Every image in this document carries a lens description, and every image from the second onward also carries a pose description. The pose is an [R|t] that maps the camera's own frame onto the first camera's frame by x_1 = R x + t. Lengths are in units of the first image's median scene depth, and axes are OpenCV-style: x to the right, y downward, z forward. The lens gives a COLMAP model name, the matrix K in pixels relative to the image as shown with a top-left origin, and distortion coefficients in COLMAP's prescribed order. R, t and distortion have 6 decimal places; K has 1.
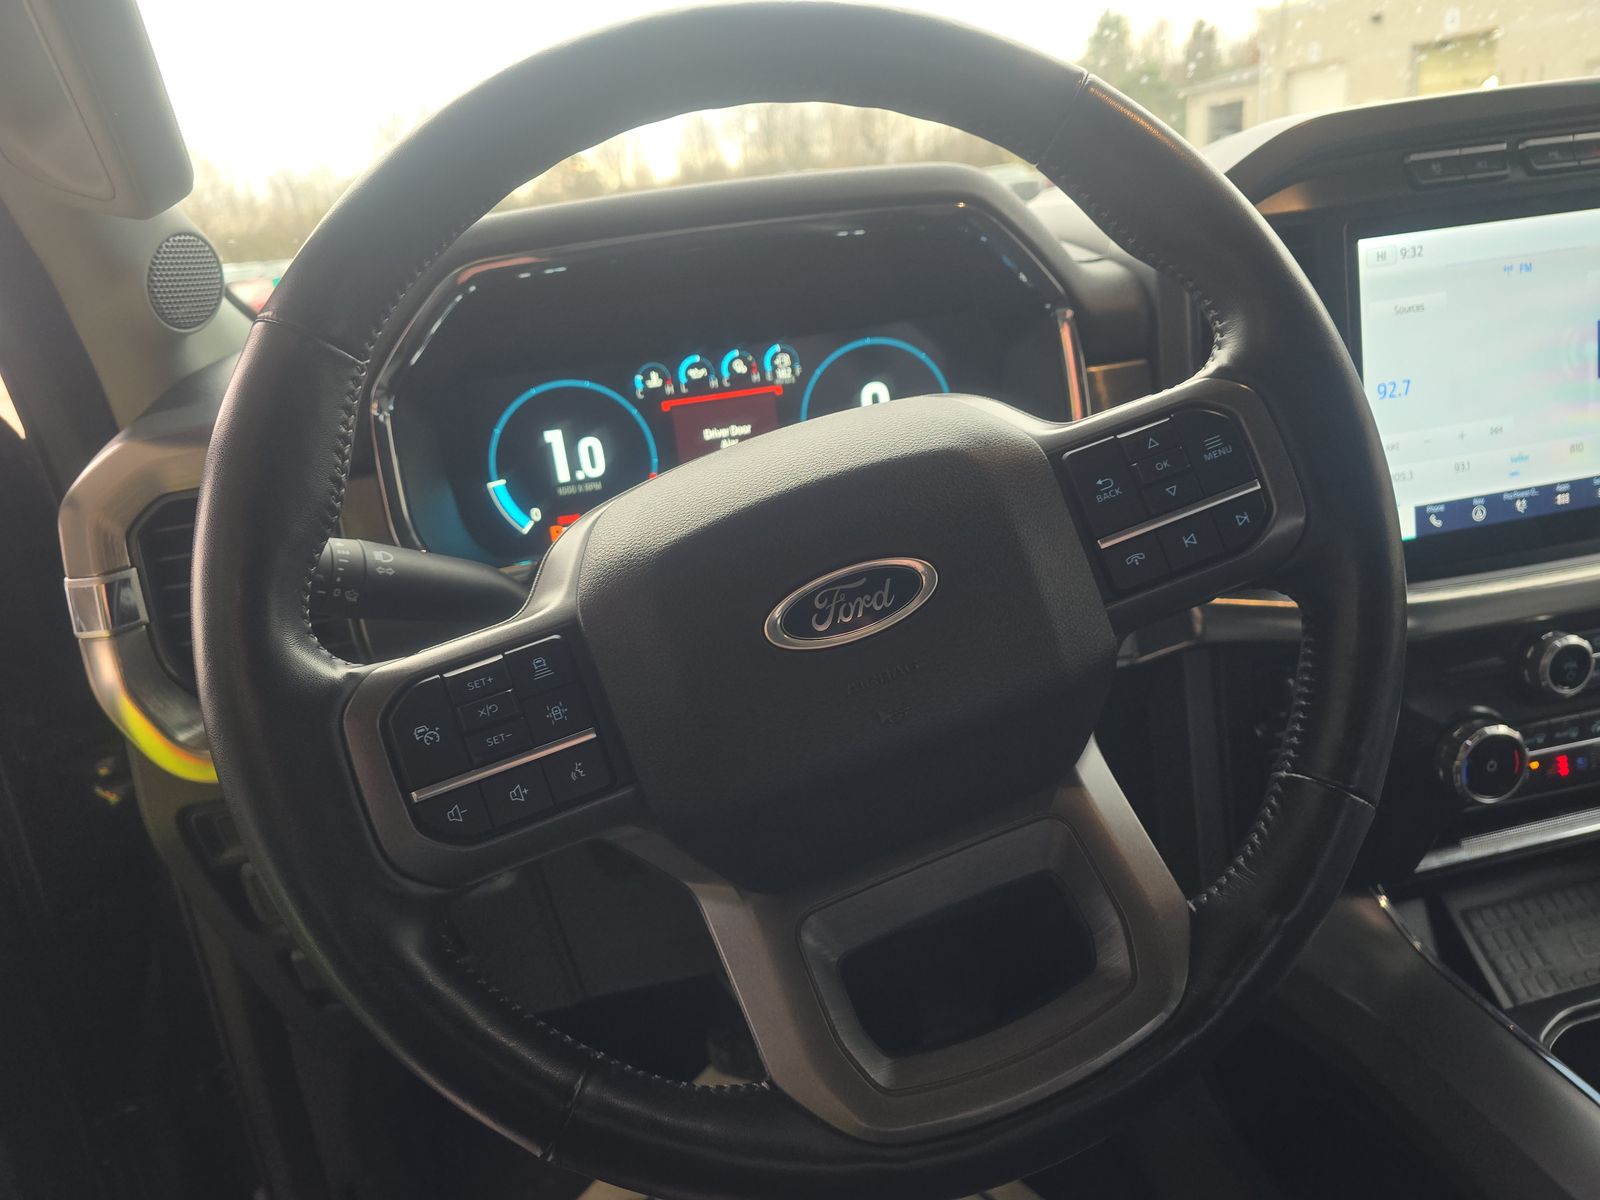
lens RADIAL K [[1061.8, 0, 813.4], [0, 1061.8, 617.2], [0, 0, 1]] dist [0.031617, -0.039844]
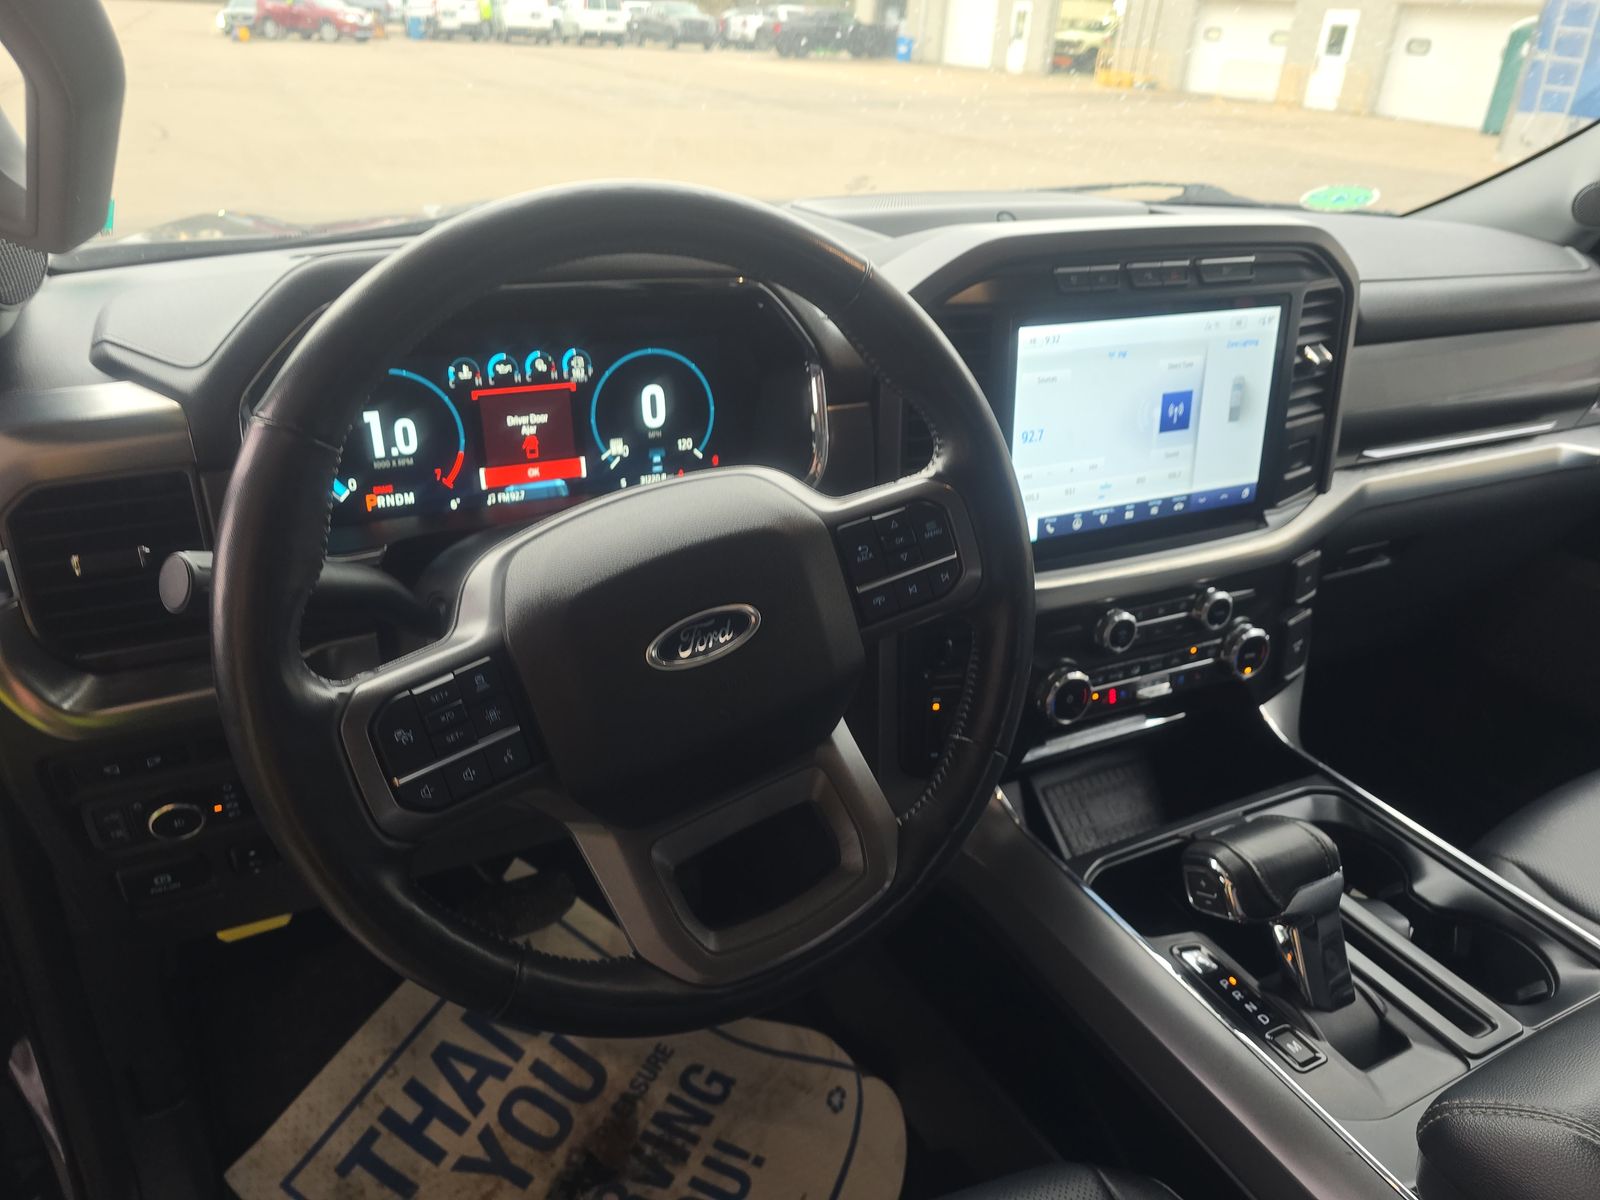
lens RADIAL K [[1061.8, 0, 805.7], [0, 1061.8, 609.1], [0, 0, 1]] dist [0.031617, -0.039844]
pose [[0.948552, 0.013939, 0.316316, -0.170499], [-0.055323, 0.990959, 0.122231, -0.138415], [-0.311752, -0.133442, 0.940746, -0.240968]]
